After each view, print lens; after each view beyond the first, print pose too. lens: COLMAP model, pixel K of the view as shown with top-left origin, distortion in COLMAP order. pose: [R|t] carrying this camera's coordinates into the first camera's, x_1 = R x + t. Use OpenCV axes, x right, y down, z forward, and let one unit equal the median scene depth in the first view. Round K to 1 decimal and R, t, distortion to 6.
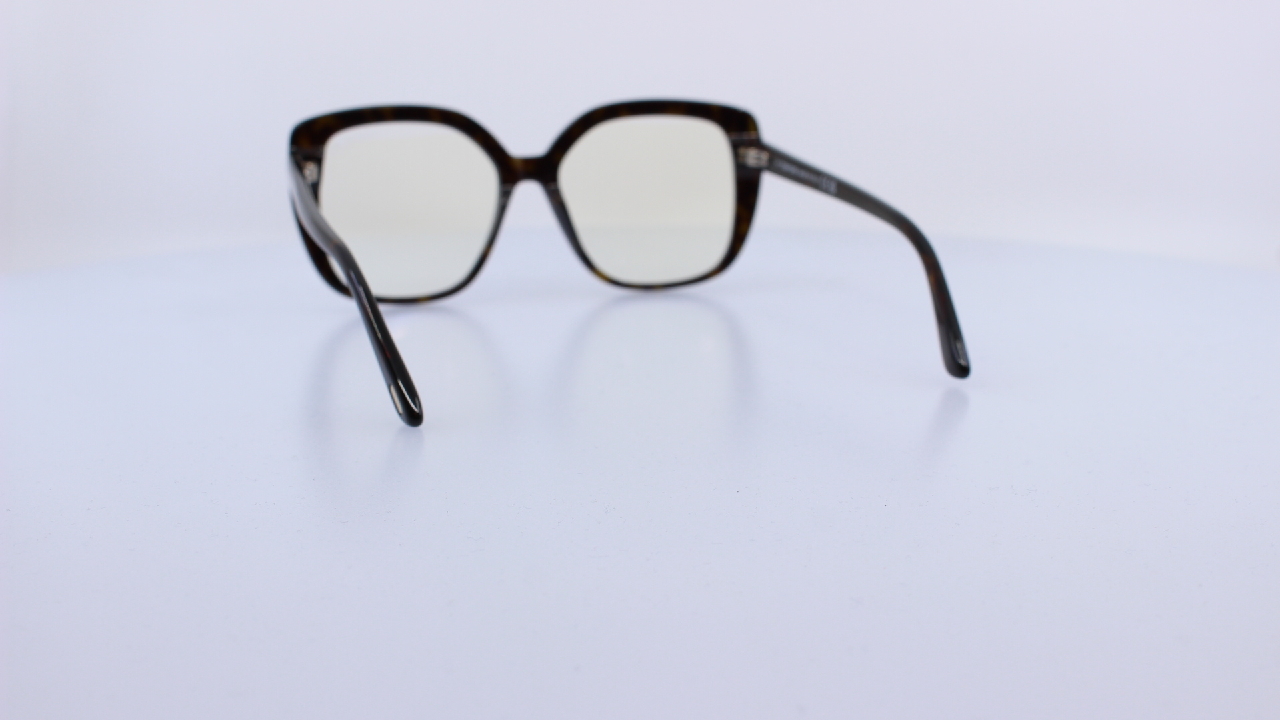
lens RADIAL K [[1606.7, 0, 630.3], [0, 1606.7, 362.4], [0, 0, 1]] dist [-0.162327, 0.000000]
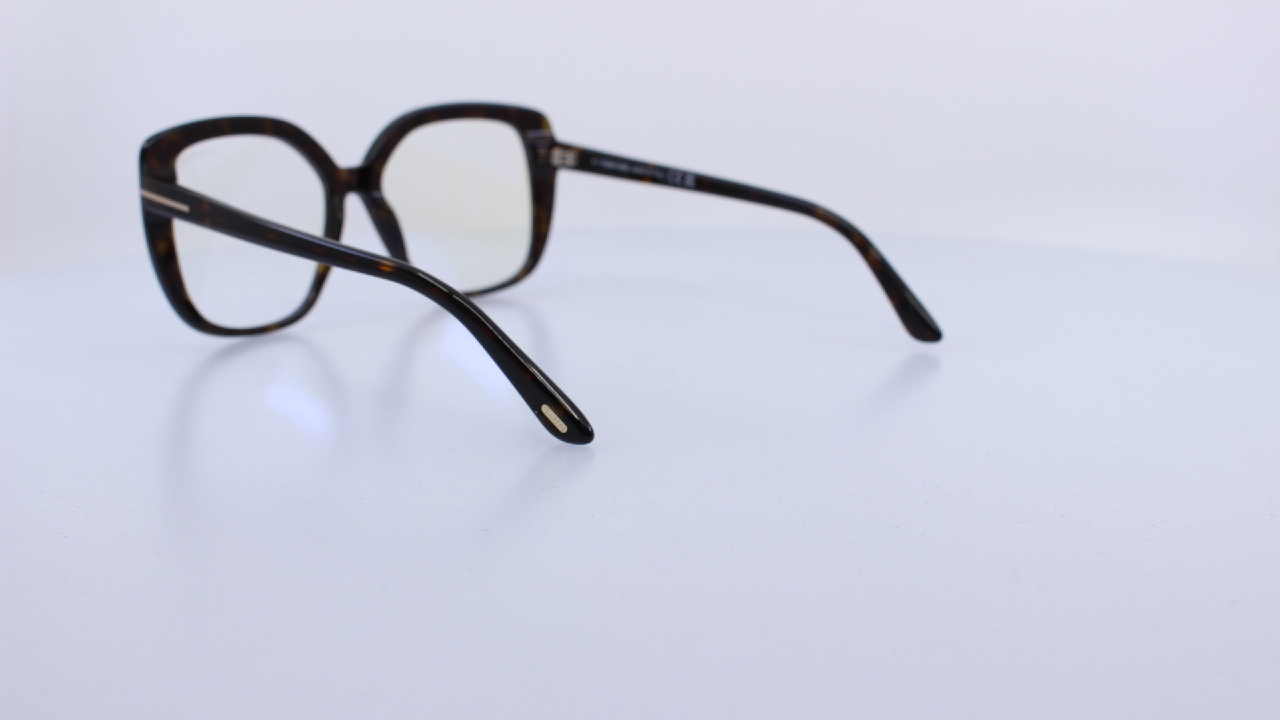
lens RADIAL K [[1606.7, 0, 641.3], [0, 1606.7, 365.6], [0, 0, 1]] dist [-0.162327, 0.000000]
pose [[0.845100, -0.108345, 0.523515, -0.418804], [0.110901, 0.993476, 0.026580, -0.019243], [-0.522980, 0.035596, 0.851602, 0.121958]]
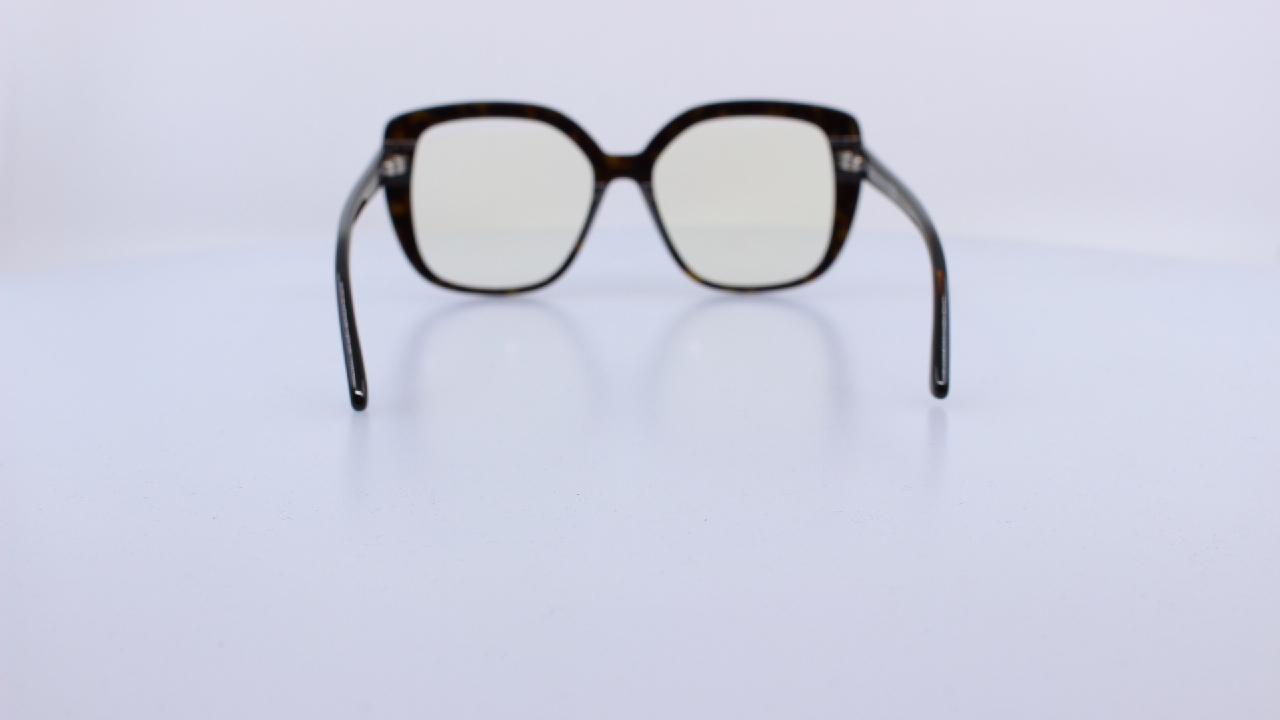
lens RADIAL K [[1606.7, 0, 641.4], [0, 1606.7, 356.6], [0, 0, 1]] dist [-0.162327, 0.000000]
pose [[0.971312, 0.052208, -0.232006, 0.186325], [-0.051838, 0.998626, 0.007698, -0.010118], [0.232089, 0.004549, 0.972684, 0.023802]]
